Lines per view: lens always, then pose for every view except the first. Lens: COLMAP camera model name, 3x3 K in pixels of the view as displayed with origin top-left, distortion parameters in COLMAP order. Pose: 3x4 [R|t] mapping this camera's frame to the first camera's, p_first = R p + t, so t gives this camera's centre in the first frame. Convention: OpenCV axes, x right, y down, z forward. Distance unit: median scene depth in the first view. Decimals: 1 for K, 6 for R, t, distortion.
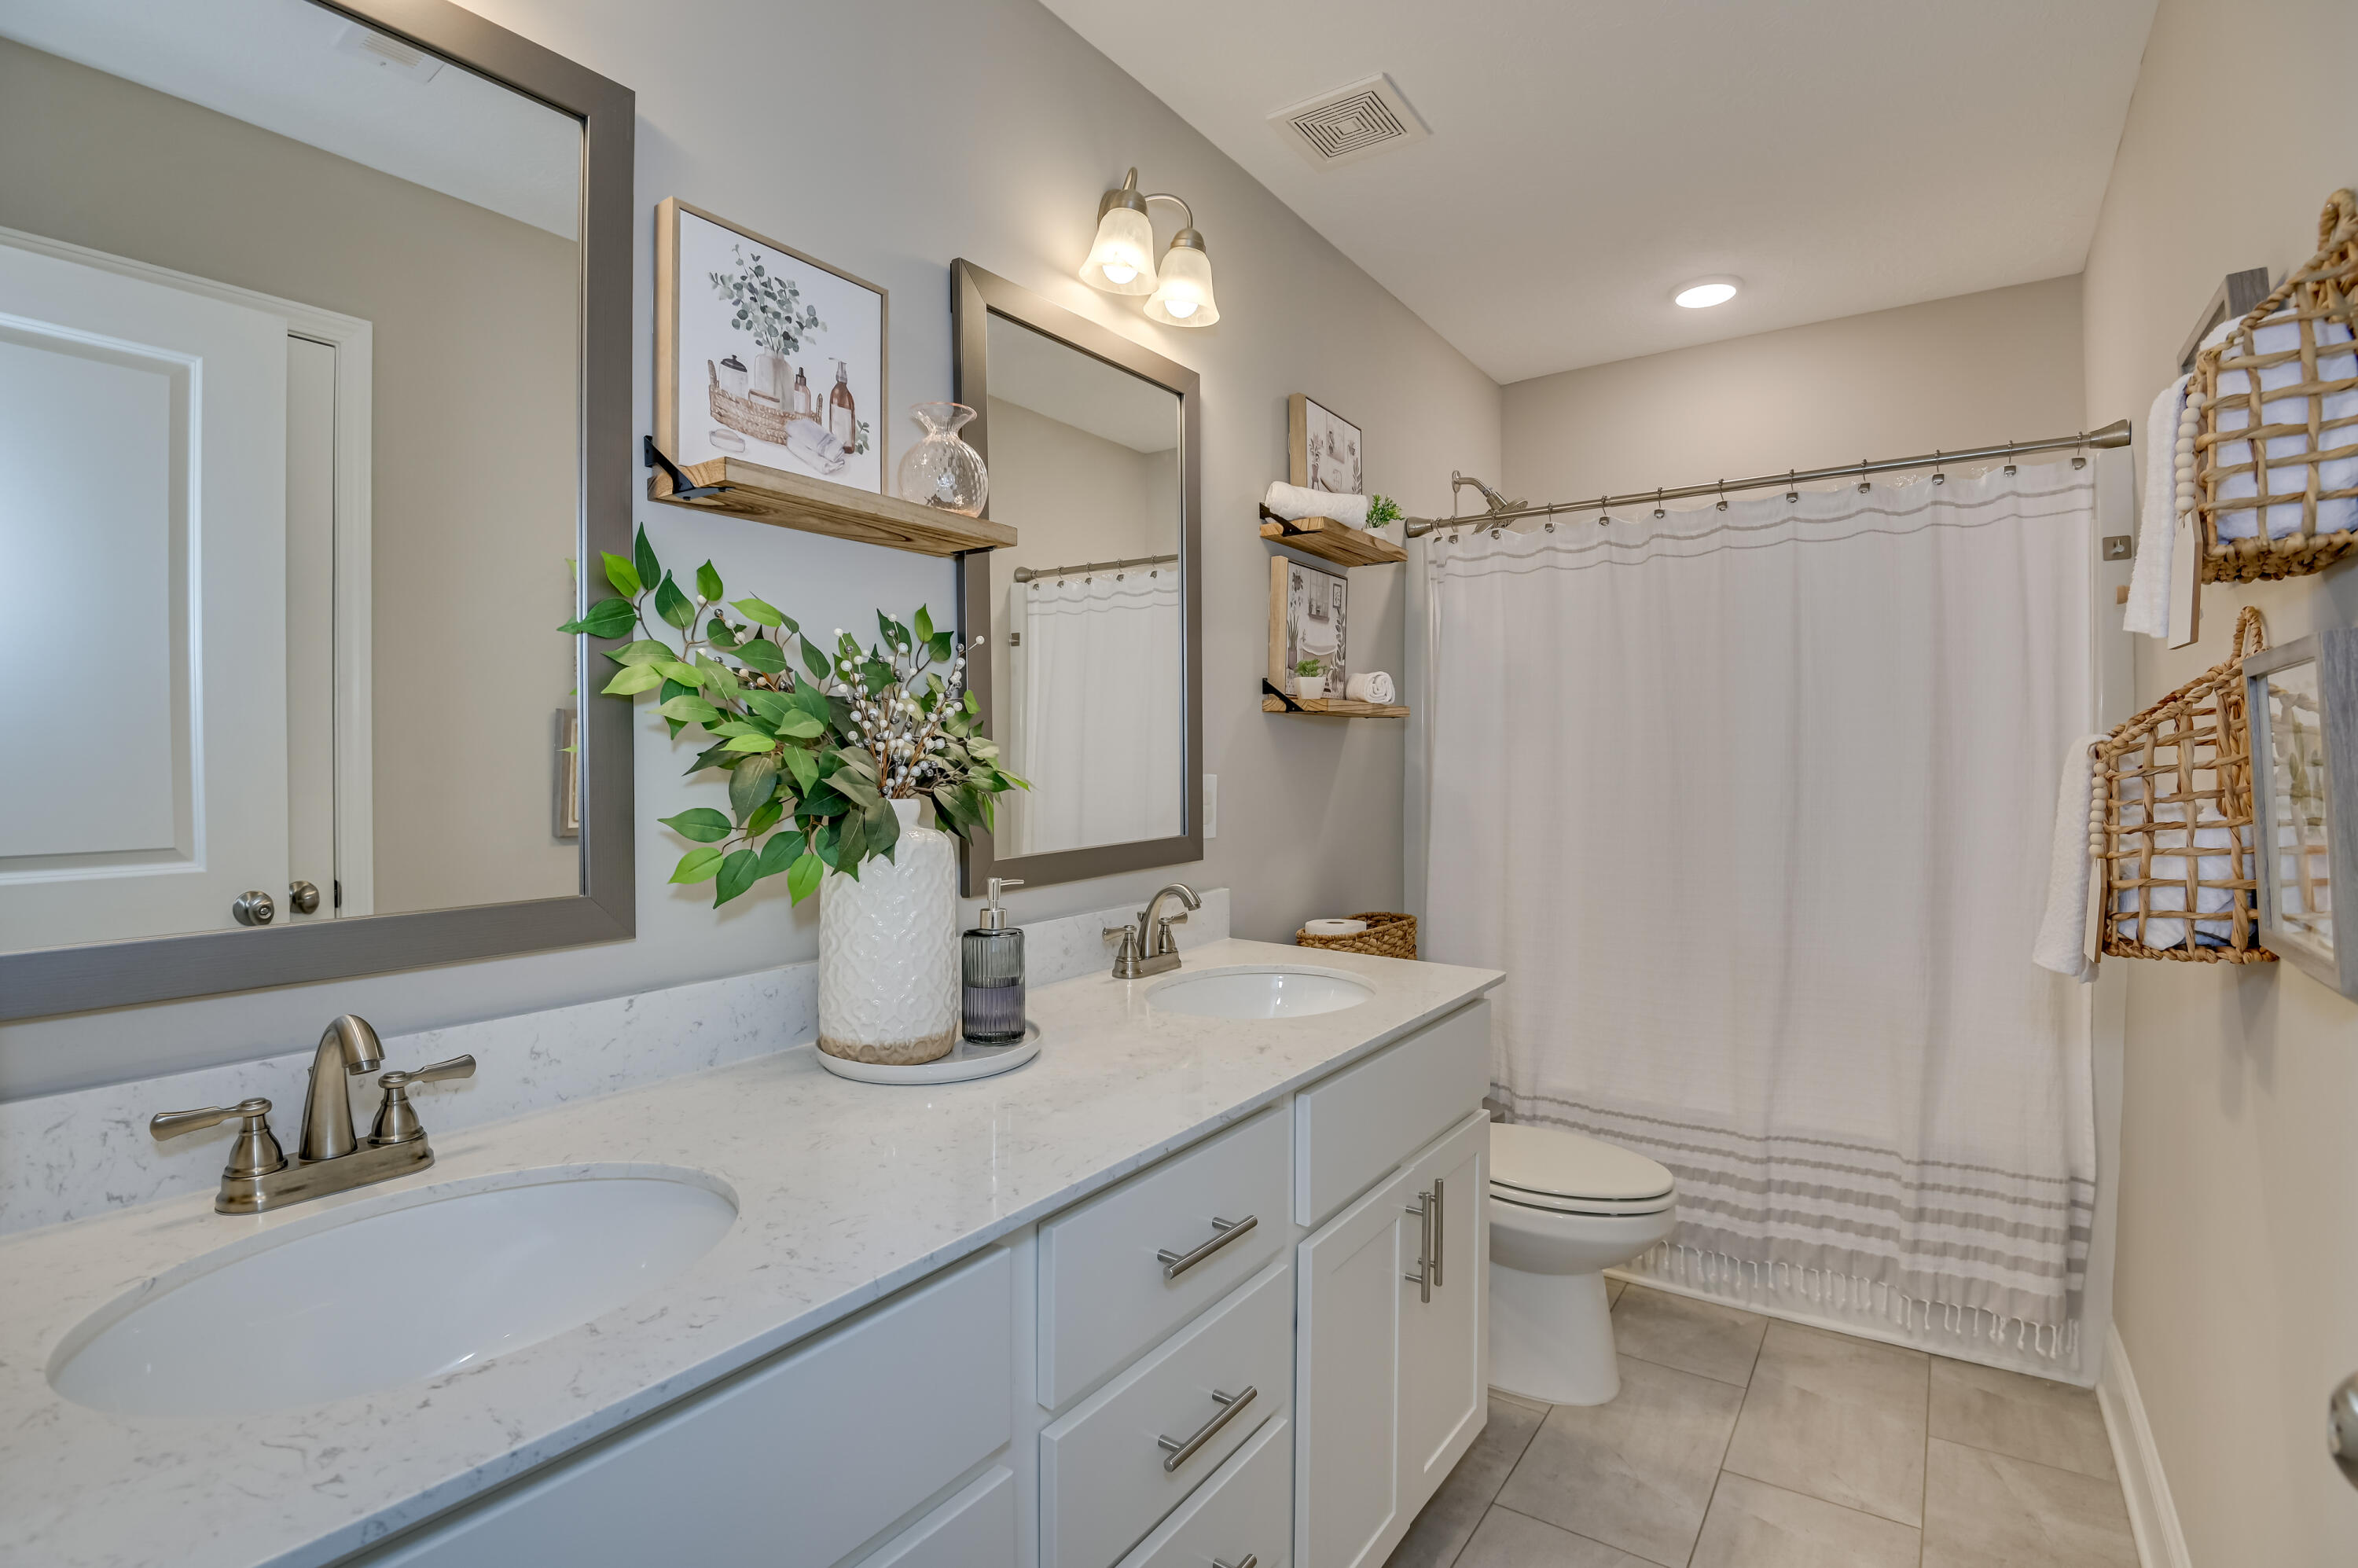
lens RADIAL K [[1094.7, 0, 1181.5], [0, 1094.7, 777.6], [0, 0, 1]] dist [-0.044097, -0.002253]
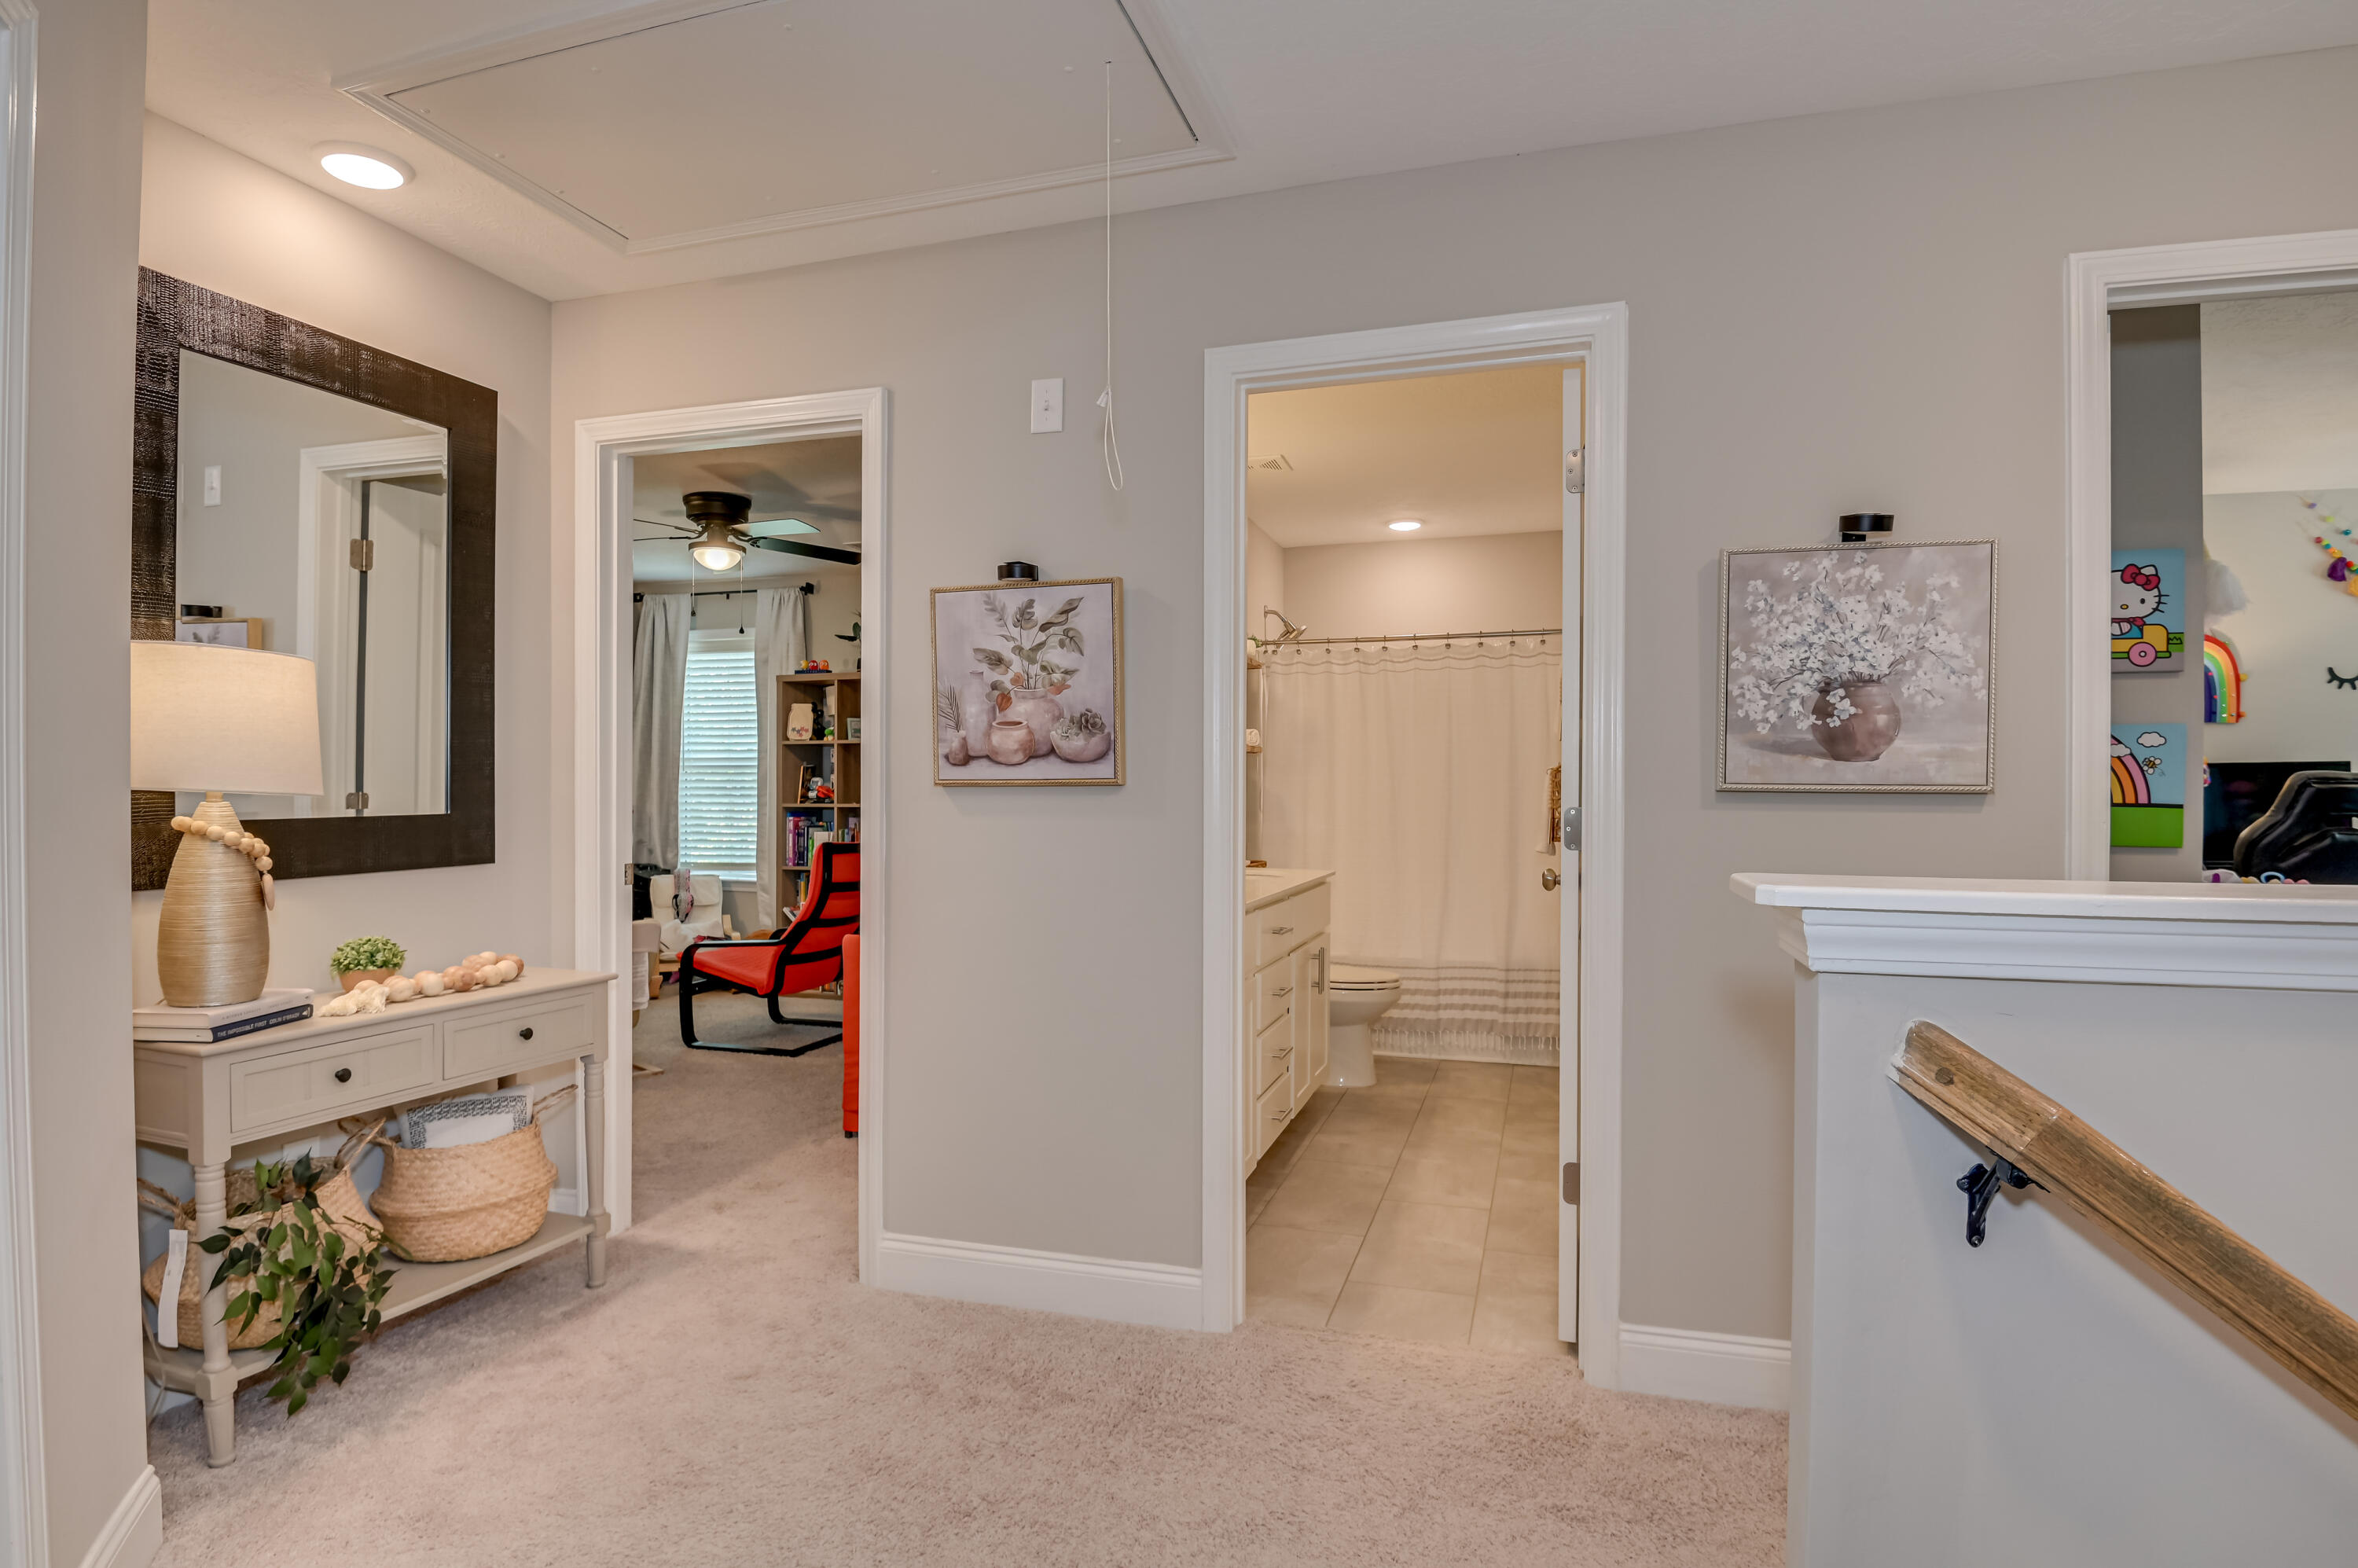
lens RADIAL K [[1252.0, 0, 1179.0], [0, 1252.0, 771.3], [0, 0, 1]] dist [-0.016163, -0.001090]
pose [[0.949255, 0.011461, 0.314297, -0.643208], [-0.002835, 0.999607, -0.027887, 0.040205], [-0.314493, 0.025580, 0.948915, -1.058022]]
